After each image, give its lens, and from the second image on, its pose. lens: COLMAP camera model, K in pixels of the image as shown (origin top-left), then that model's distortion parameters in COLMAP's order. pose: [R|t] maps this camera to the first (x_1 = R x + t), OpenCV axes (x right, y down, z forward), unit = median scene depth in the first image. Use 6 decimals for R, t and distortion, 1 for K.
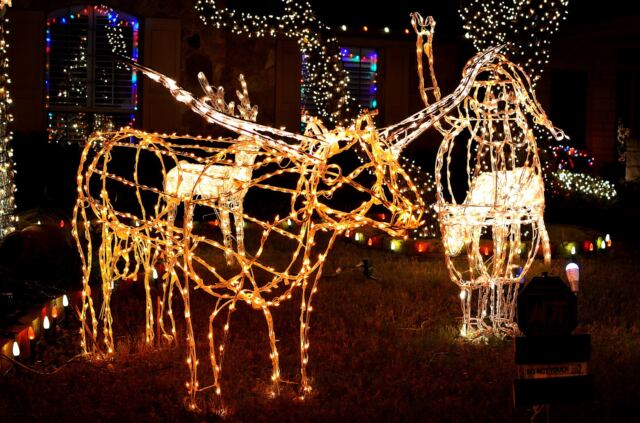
lens RADIAL K [[990.9, 0, 320.0], [0, 990.9, 211.5], [0, 0, 1]] dist [-0.169009, 0.037757]
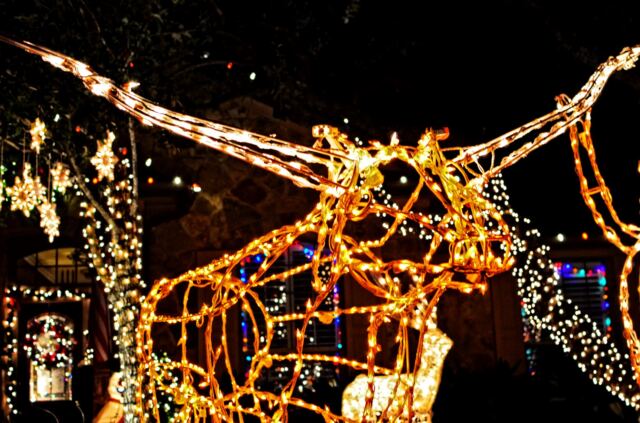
lens RADIAL K [[990.9, 0, 320.0], [0, 990.9, 211.5], [0, 0, 1]] dist [-0.169009, 0.037757]
pose [[0.961737, -0.120733, -0.245937, 0.059878], [0.046869, 0.956937, -0.286488, 0.061509], [0.269935, 0.263999, 0.925980, 0.172236]]
